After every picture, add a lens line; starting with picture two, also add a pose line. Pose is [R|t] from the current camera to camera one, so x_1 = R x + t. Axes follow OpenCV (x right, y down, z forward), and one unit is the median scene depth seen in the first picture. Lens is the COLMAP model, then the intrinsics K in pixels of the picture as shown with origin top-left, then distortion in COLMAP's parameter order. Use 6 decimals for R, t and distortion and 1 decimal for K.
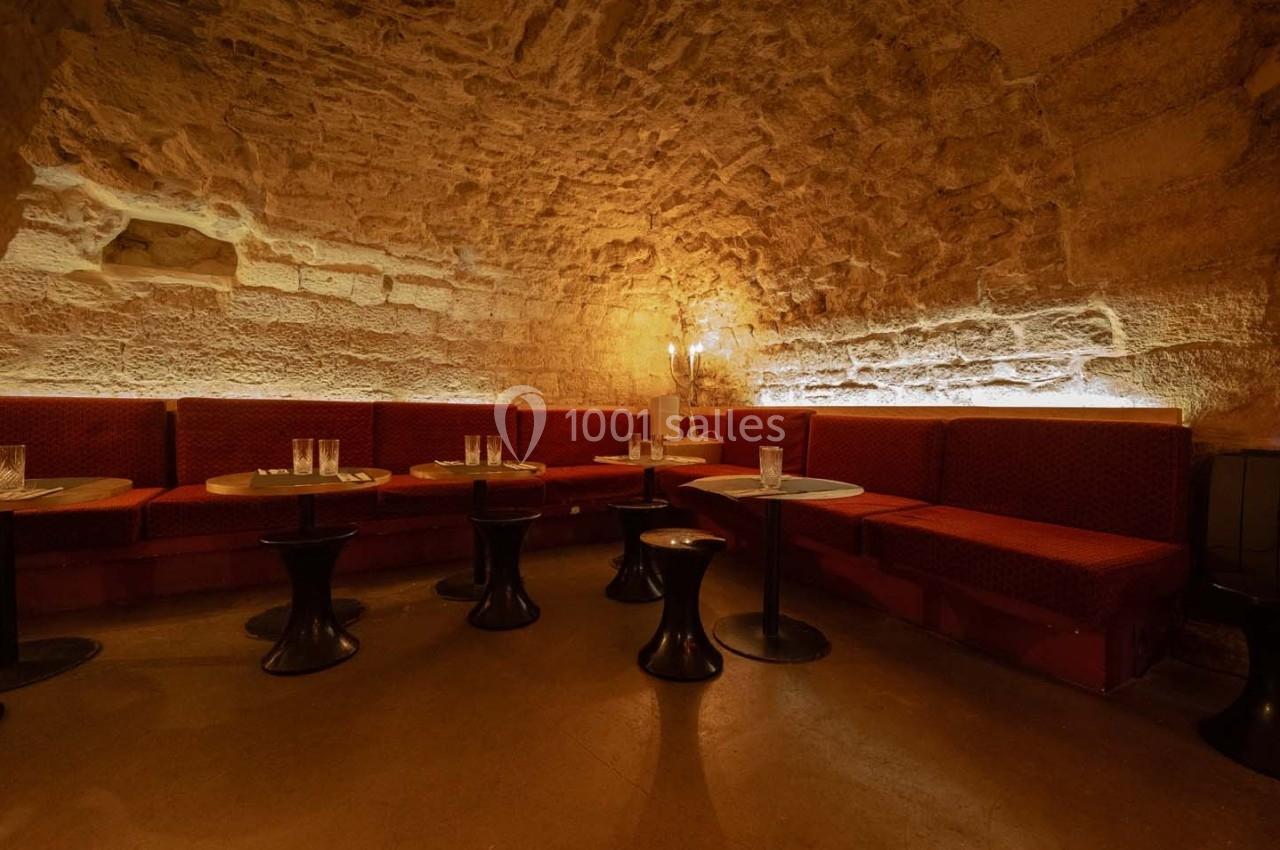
lens RADIAL K [[597.0, 0, 640.0], [0, 597.0, 425.0], [0, 0, 1]] dist [-0.013125, -0.000004]
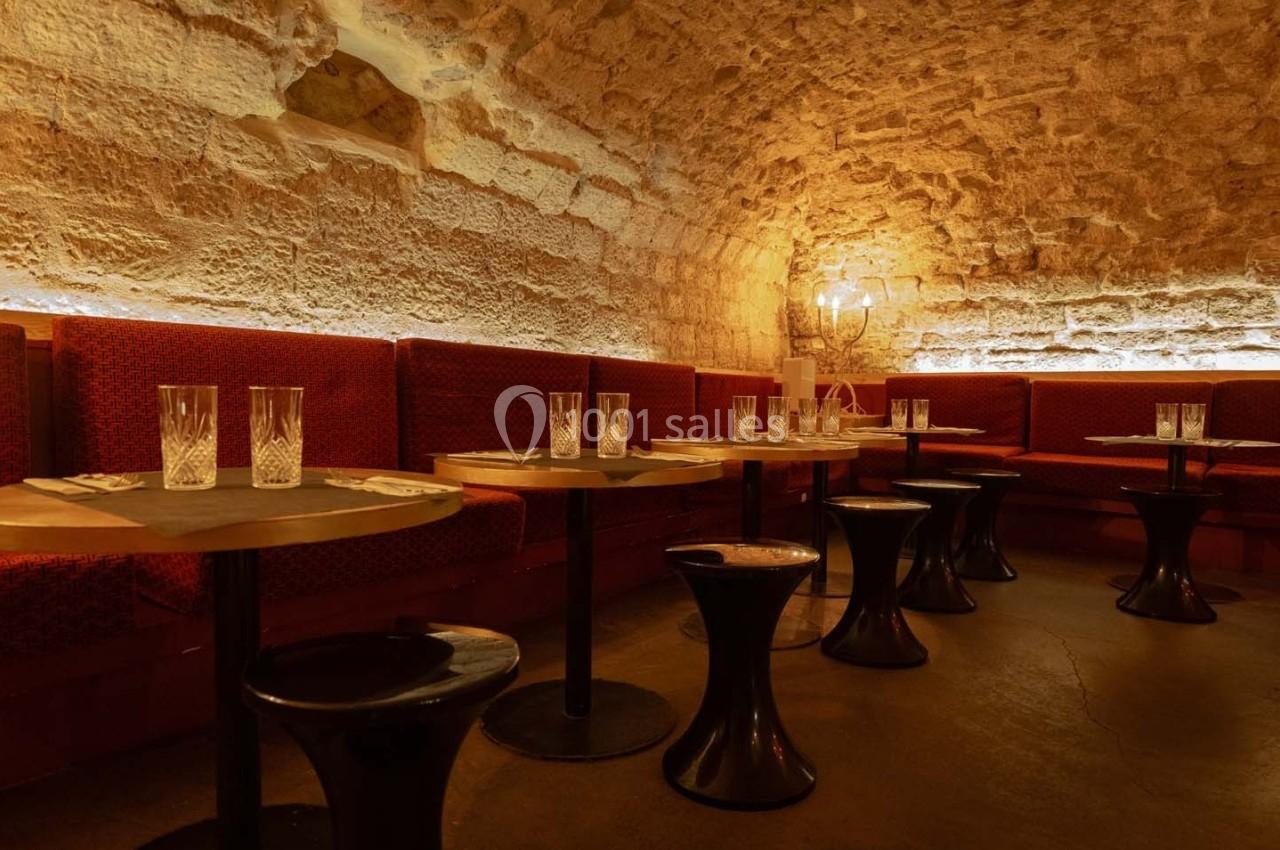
lens RADIAL K [[902.3, 0, 640.0], [0, 902.3, 425.0], [0, 0, 1]] dist [-0.003287, 0.000623]
pose [[0.898562, -0.010178, 0.438729, -0.895422], [0.008099, 0.999945, 0.006611, 0.038659], [-0.438772, -0.002387, 0.898595, 0.020558]]
